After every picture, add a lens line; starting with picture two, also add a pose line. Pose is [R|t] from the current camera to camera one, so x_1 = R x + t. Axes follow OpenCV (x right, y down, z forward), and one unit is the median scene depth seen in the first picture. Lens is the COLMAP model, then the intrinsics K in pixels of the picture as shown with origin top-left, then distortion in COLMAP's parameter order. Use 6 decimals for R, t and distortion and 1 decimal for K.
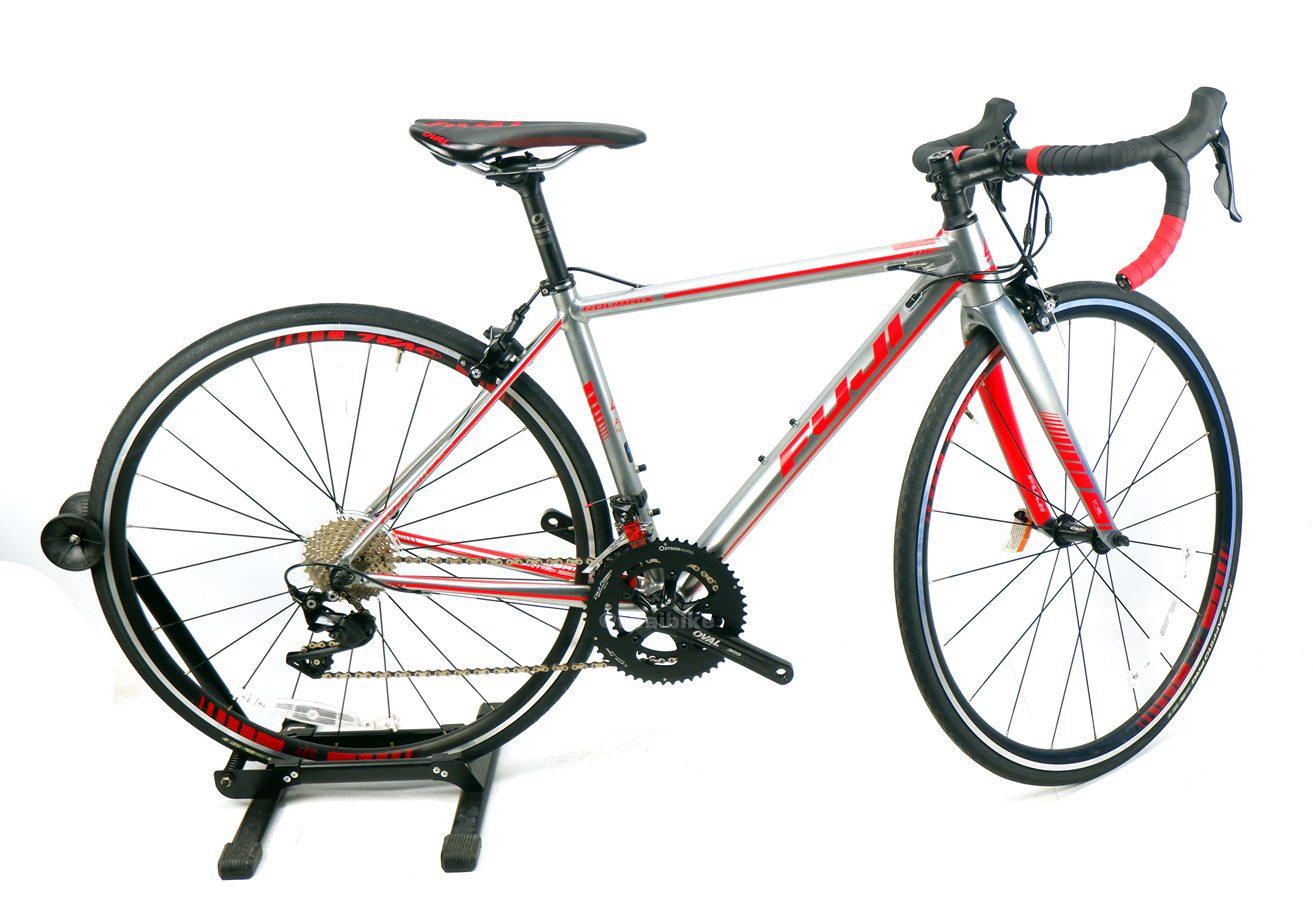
lens RADIAL K [[1189.9, 0, 656.5], [0, 1189.9, 450.0], [0, 0, 1]] dist [0.001979, -0.000413]
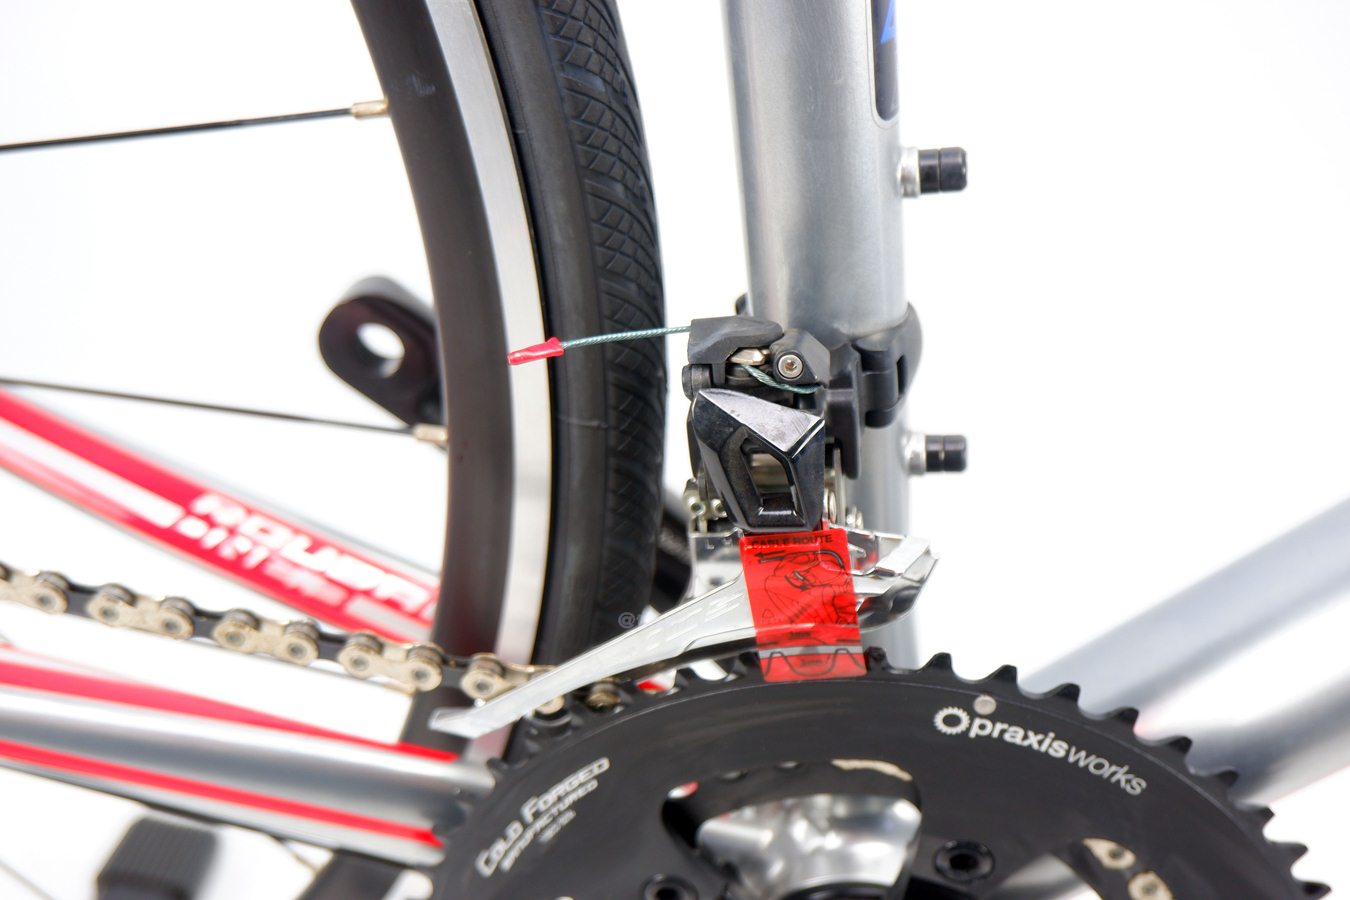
lens RADIAL K [[1425.8, 0, 675.0], [0, 1425.8, 450.0], [0, 0, 1]] dist [0.002954, -0.016037]
pose [[0.975659, 0.219266, -0.003413, -0.036643], [-0.213184, 0.952015, 0.219592, 0.015995], [0.051398, -0.213520, 0.975586, 0.803005]]
